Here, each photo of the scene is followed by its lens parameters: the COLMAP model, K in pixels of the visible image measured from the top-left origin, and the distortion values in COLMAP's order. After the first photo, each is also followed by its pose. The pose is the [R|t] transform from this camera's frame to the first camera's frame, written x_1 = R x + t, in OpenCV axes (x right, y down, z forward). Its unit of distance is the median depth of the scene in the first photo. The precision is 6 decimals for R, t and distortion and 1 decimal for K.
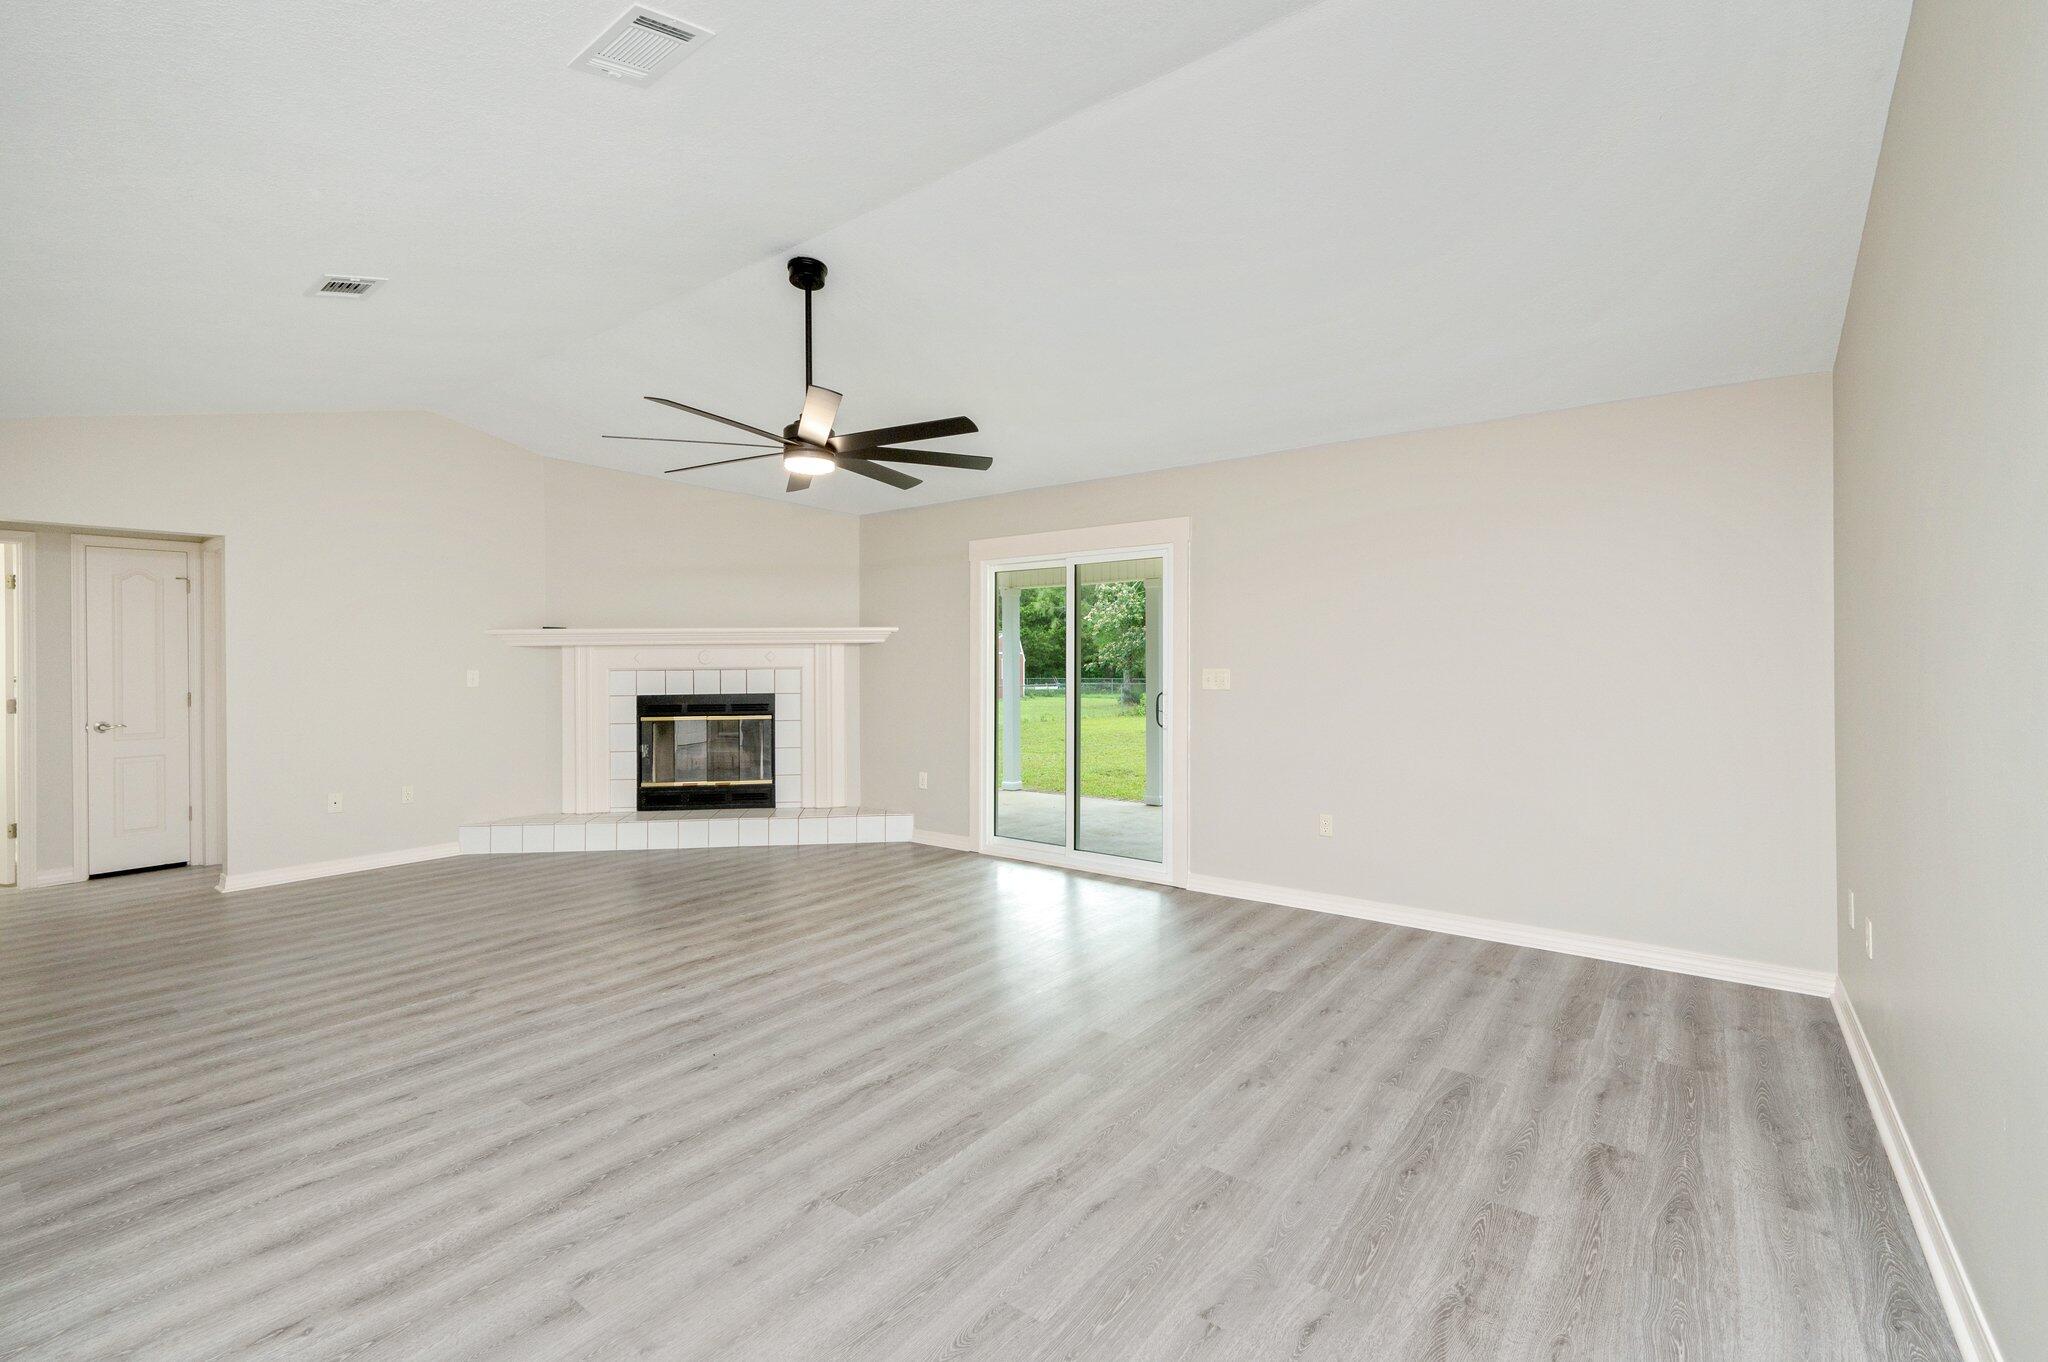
lens RADIAL K [[864.7, 0, 1026.0], [0, 864.7, 673.7], [0, 0, 1]] dist [-0.003209, -0.002250]
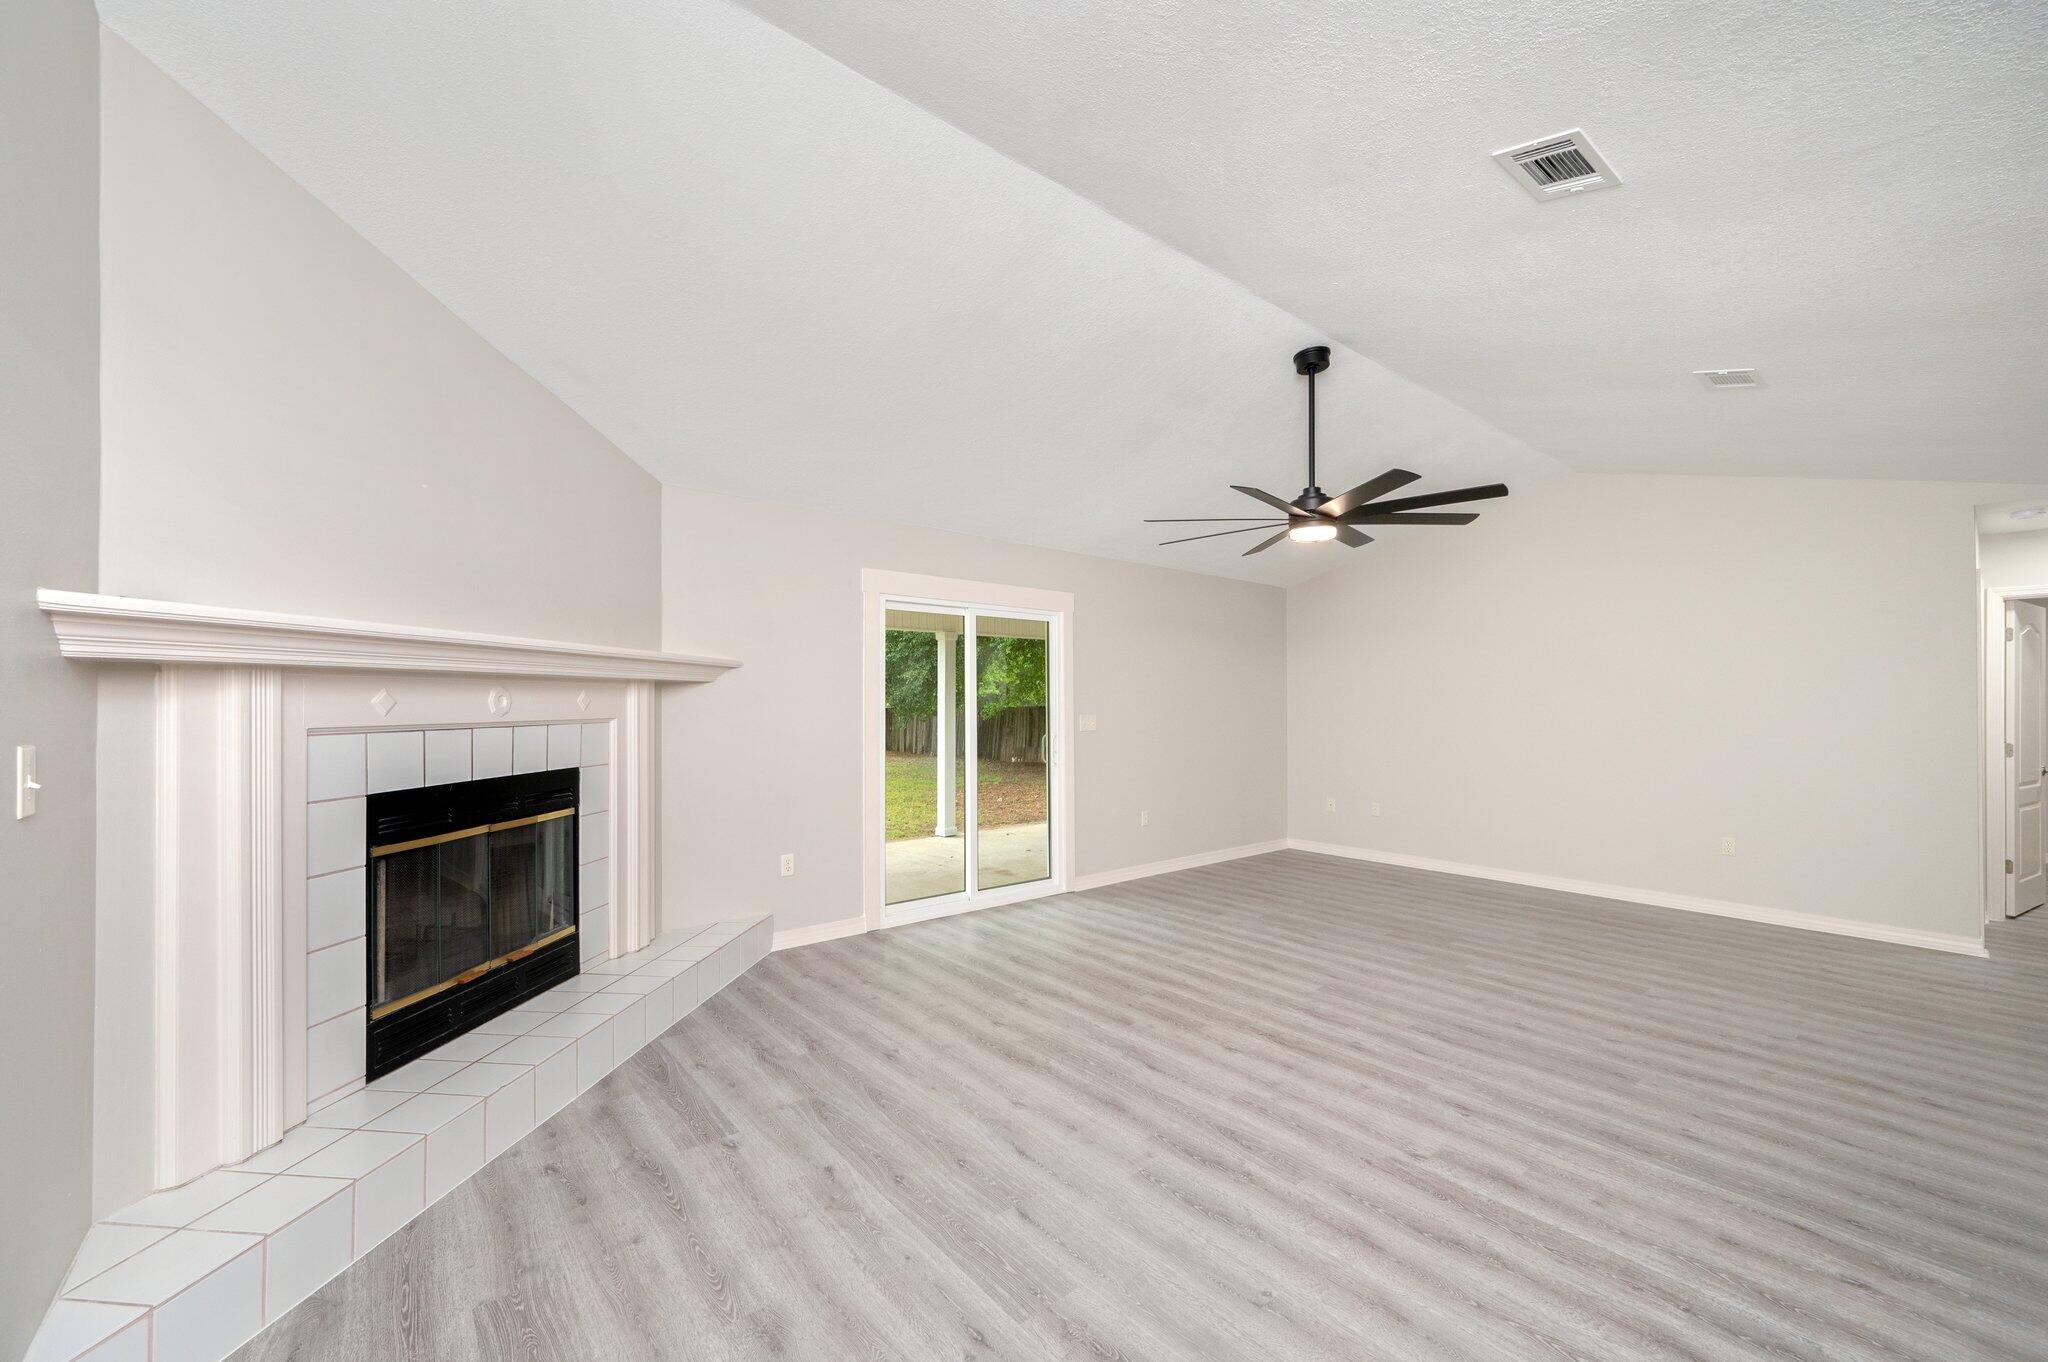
lens RADIAL K [[815.8, 0, 1003.0], [0, 815.8, 680.5], [0, 0, 1]] dist [-0.003505, 0.000569]
pose [[0.241990, 0.029368, 0.969834, -1.235129], [0.012457, 0.999365, -0.033371, -0.020341], [-0.970199, 0.020156, 0.241470, 1.017771]]
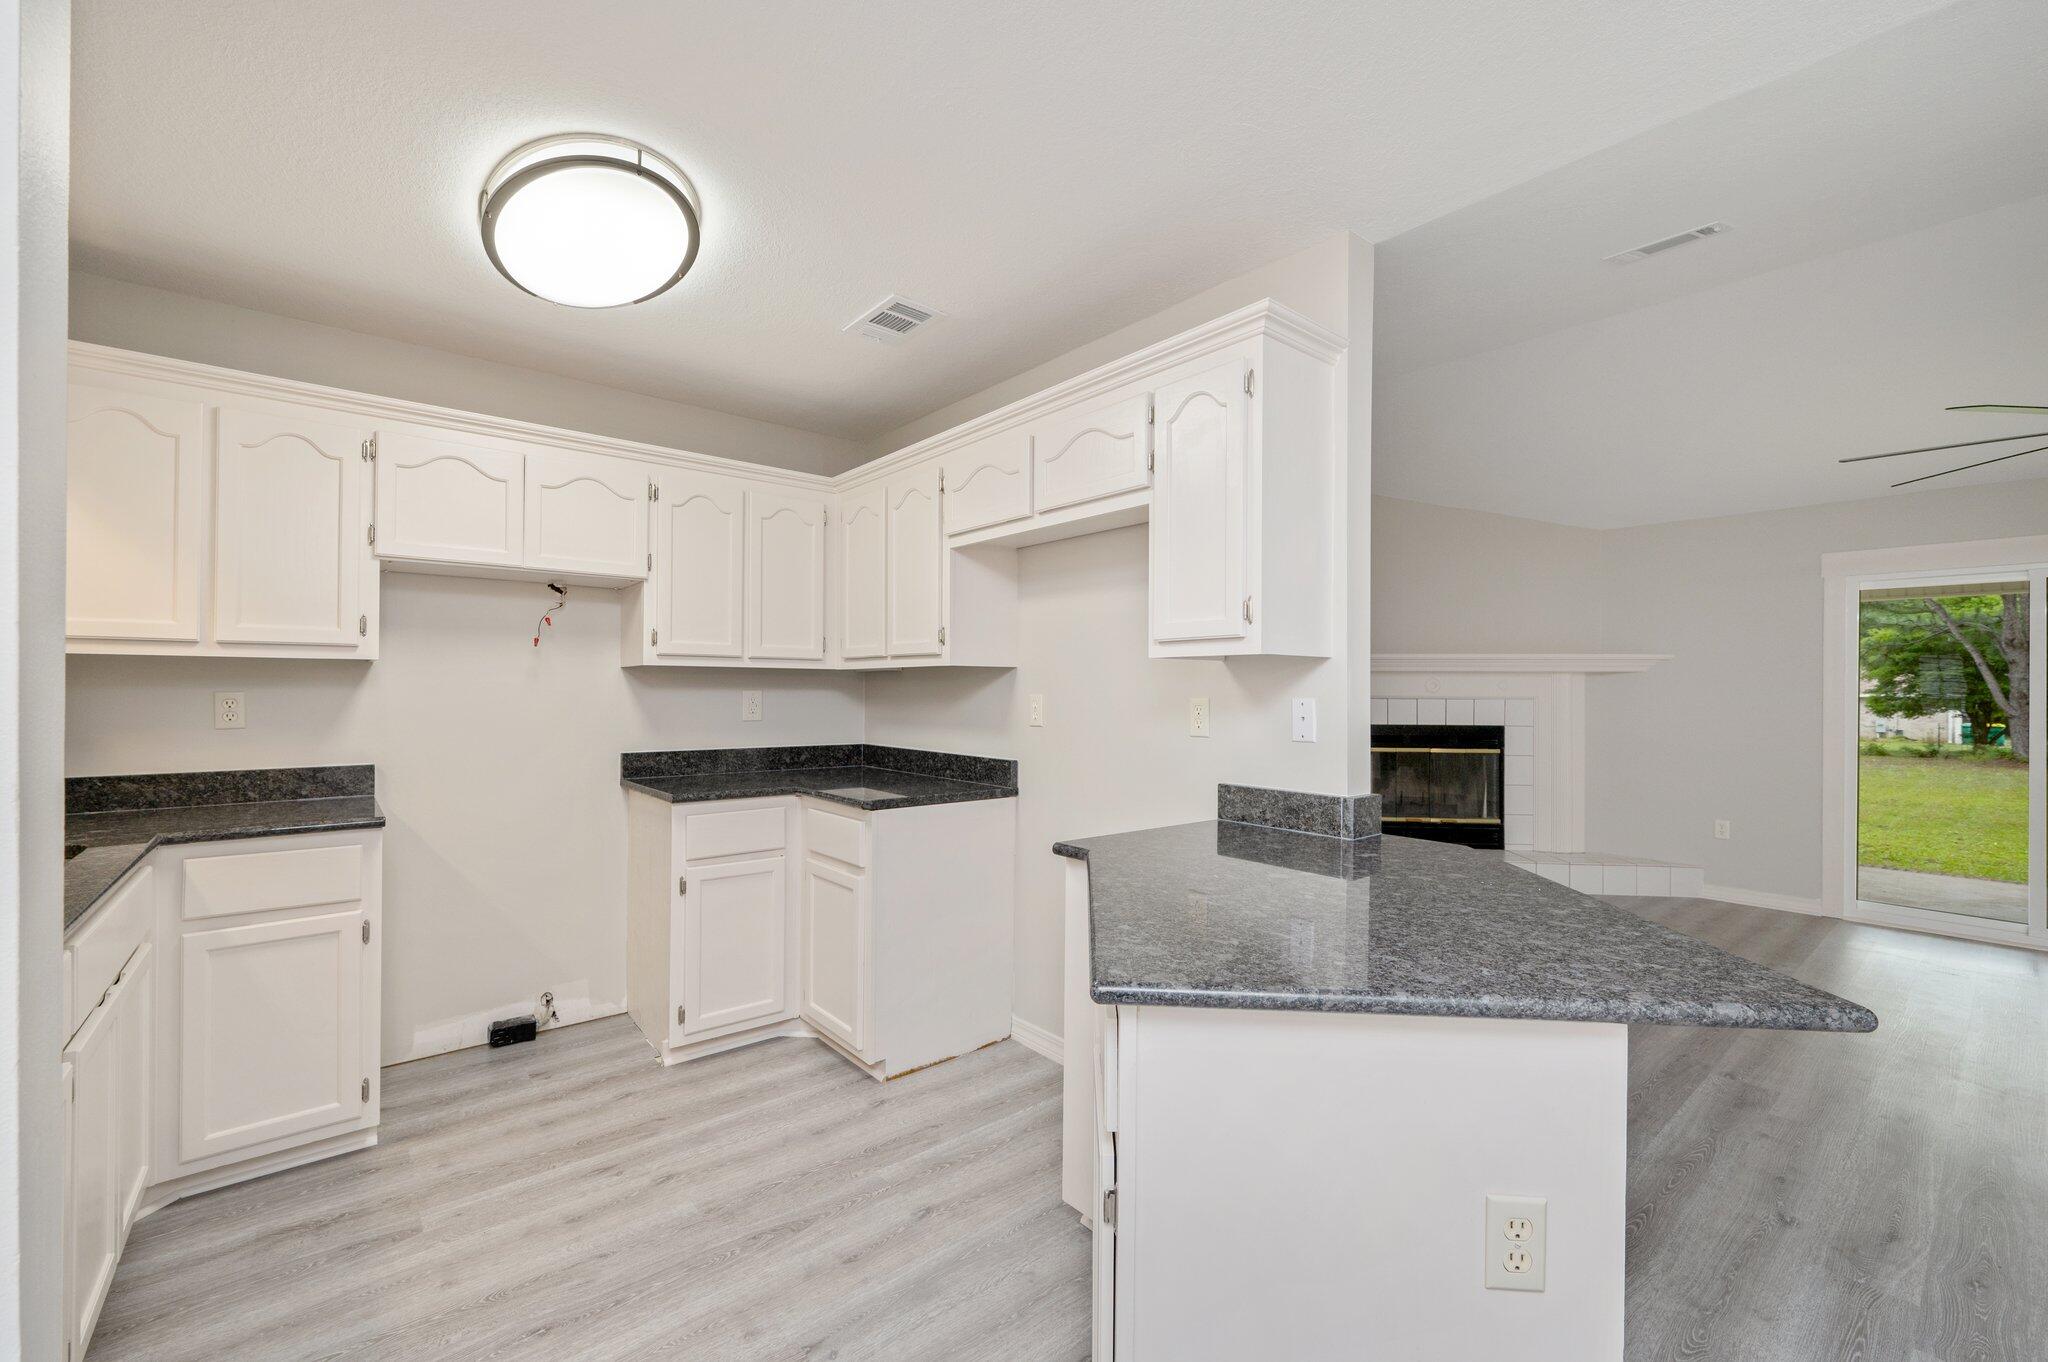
lens RADIAL K [[826.0, 0, 1043.1], [0, 826.0, 683.1], [0, 0, 1]] dist [-0.000862, -0.000281]
pose [[0.976621, 0.012610, -0.214597, -0.978322], [-0.018548, 0.999498, -0.025682, 0.015938], [0.214165, 0.029062, 0.976365, 0.052844]]
